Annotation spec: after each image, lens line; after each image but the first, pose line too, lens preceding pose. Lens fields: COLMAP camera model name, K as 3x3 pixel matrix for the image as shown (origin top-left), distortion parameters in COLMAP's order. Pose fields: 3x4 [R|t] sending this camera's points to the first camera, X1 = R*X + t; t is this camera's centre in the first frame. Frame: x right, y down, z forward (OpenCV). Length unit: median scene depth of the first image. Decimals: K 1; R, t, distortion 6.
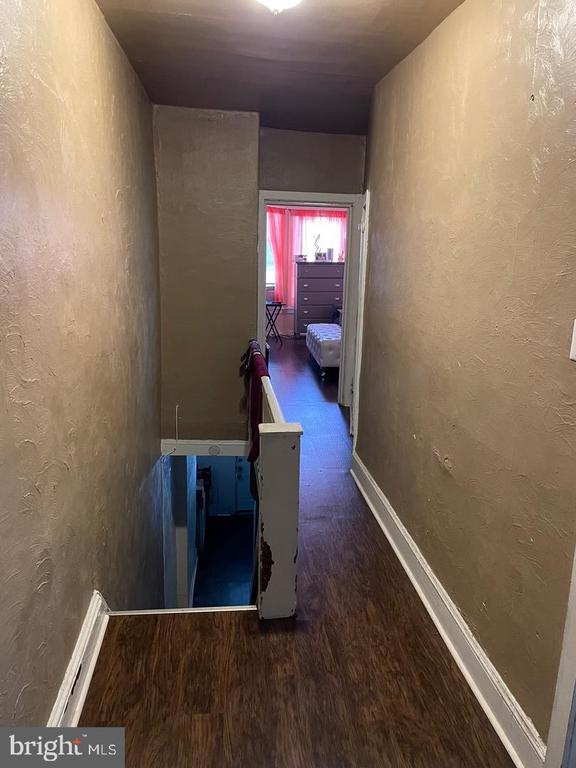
lens RADIAL K [[576.0, 0, 288.9], [0, 576.0, 382.5], [0, 0, 1]] dist [0.031128, -0.059378]
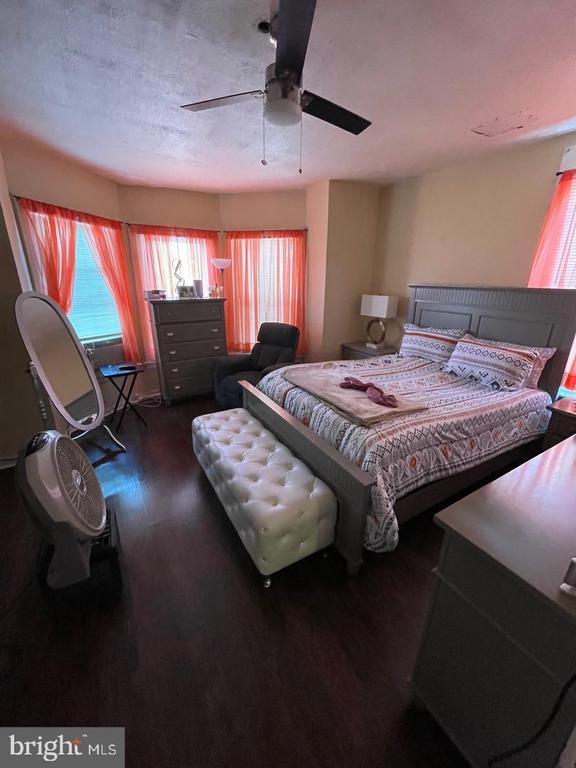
lens RADIAL K [[309.8, 0, 290.2], [0, 309.8, 381.4], [0, 0, 1]] dist [-0.008805, 0.001772]
pose [[0.906408, -0.142666, 0.397582, 0.003719], [0.107211, 0.988116, 0.110150, -0.136581], [-0.408572, -0.057216, 0.910931, 0.587991]]
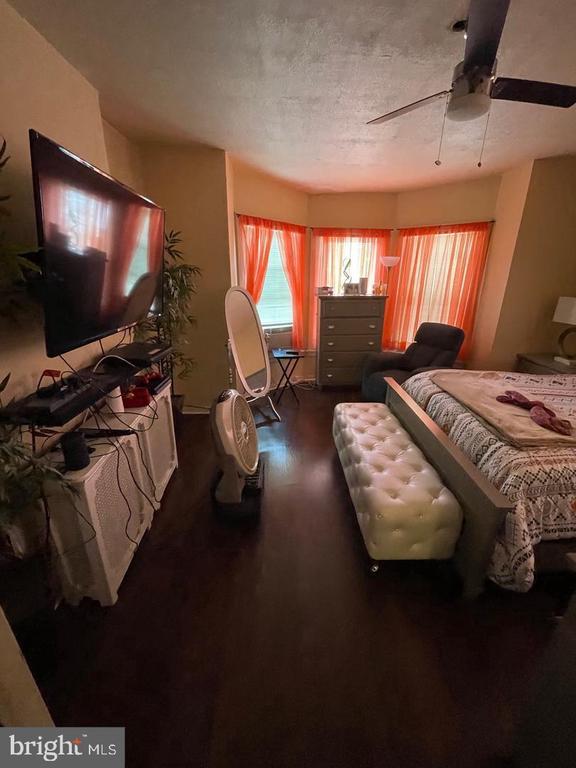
lens RADIAL K [[309.8, 0, 291.8], [0, 309.8, 382.3], [0, 0, 1]] dist [-0.008805, 0.001772]
pose [[0.997241, 0.013361, -0.073014, 0.007854], [-0.006176, 0.995191, 0.097764, -0.133917], [0.073969, -0.097043, 0.992528, 0.570541]]
